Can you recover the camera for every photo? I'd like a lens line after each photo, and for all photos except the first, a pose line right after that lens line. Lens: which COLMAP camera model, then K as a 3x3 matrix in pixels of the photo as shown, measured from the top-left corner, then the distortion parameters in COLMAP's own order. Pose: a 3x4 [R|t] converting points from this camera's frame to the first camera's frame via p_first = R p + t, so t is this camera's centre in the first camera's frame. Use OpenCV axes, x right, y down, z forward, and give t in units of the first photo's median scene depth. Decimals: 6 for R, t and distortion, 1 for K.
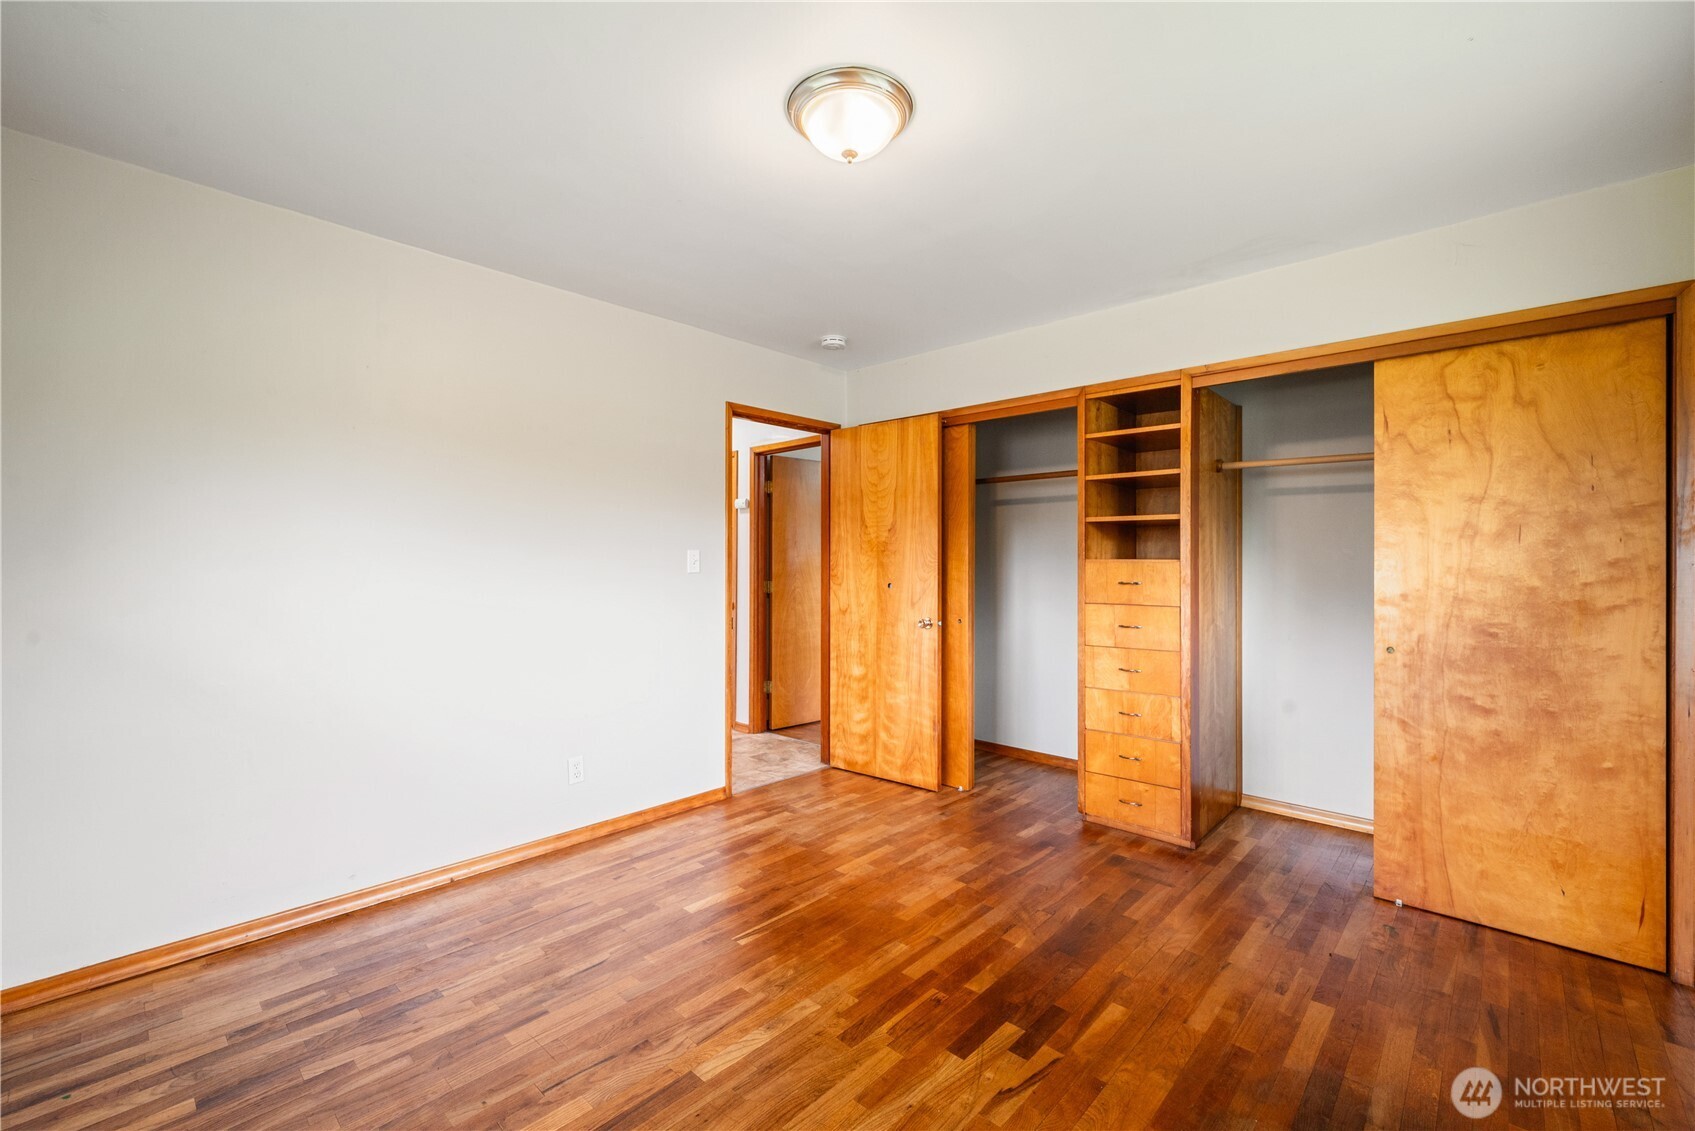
lens RADIAL K [[701.0, 0, 847.5], [0, 701.0, 565.5], [0, 0, 1]] dist [-0.001351, -0.000013]
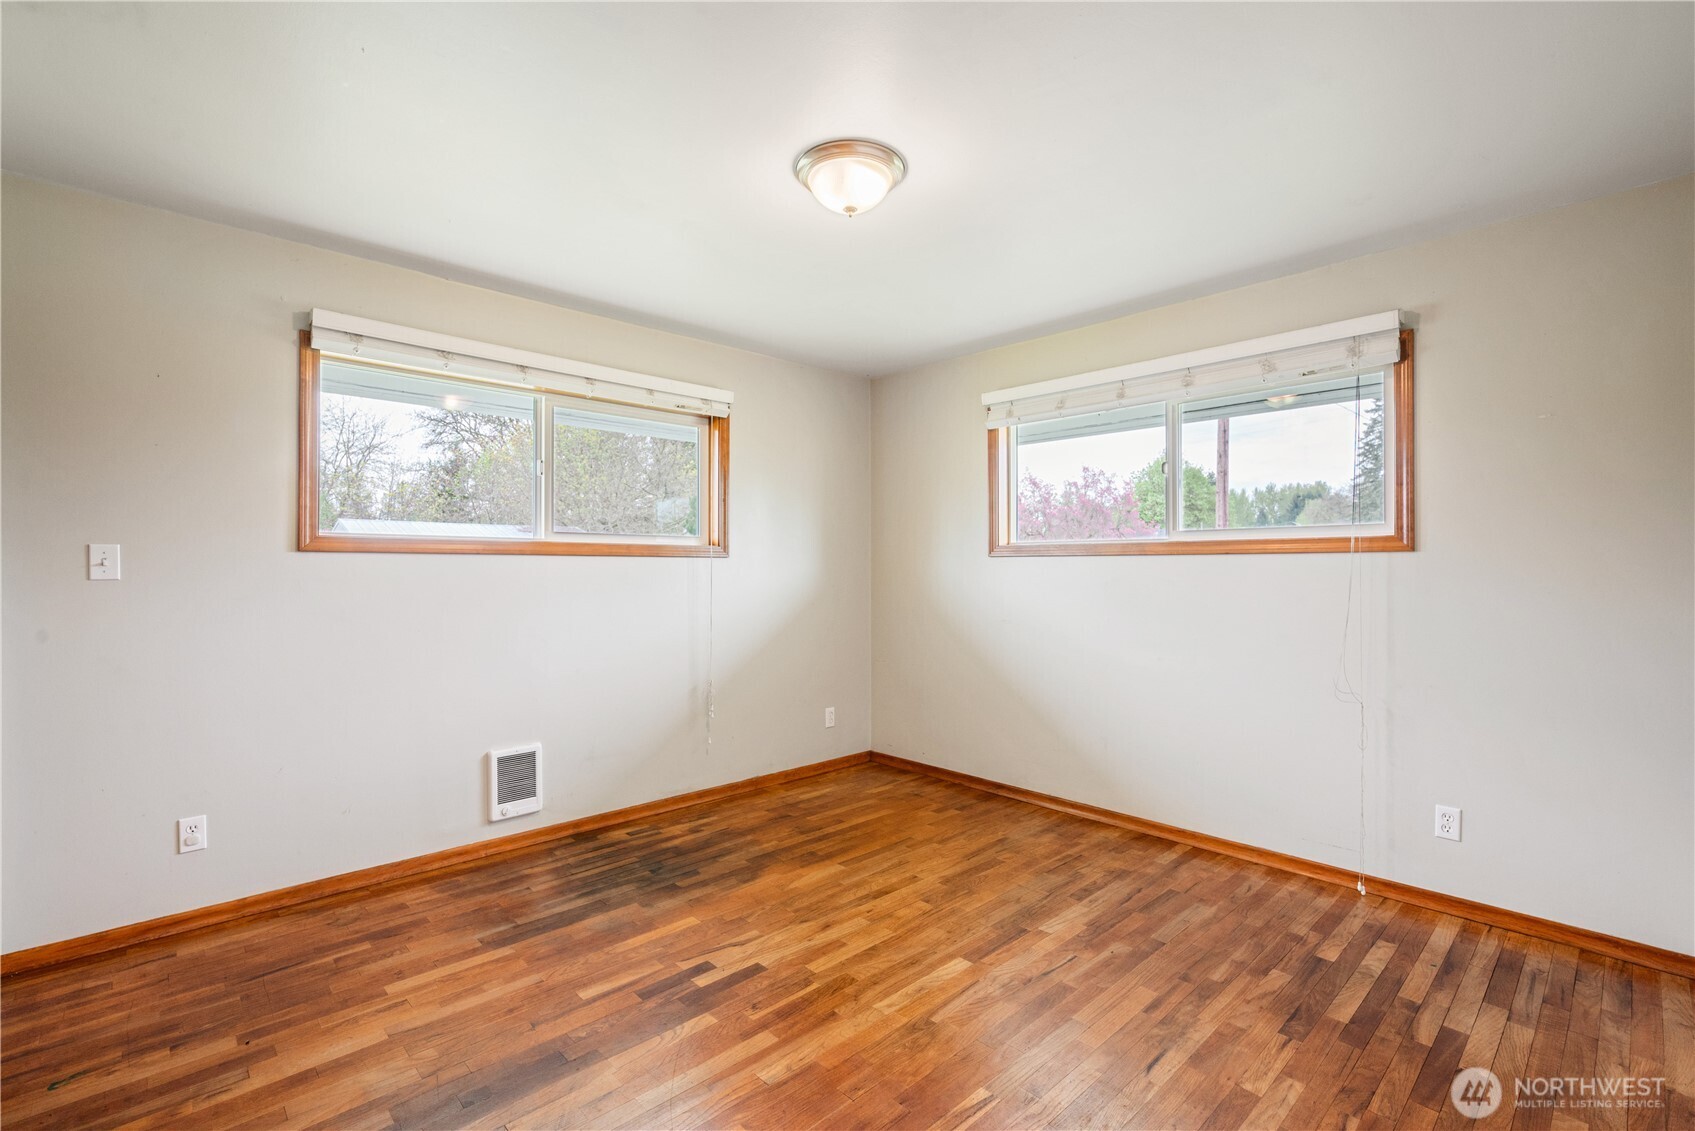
lens RADIAL K [[800.1, 0, 843.5], [0, 800.1, 577.1], [0, 0, 1]] dist [0.003431, 0.000428]
pose [[-0.997727, -0.004029, 0.067260, -0.073927], [-0.003135, 0.999905, 0.013403, -0.001897], [-0.067308, 0.013162, -0.997645, 2.220601]]
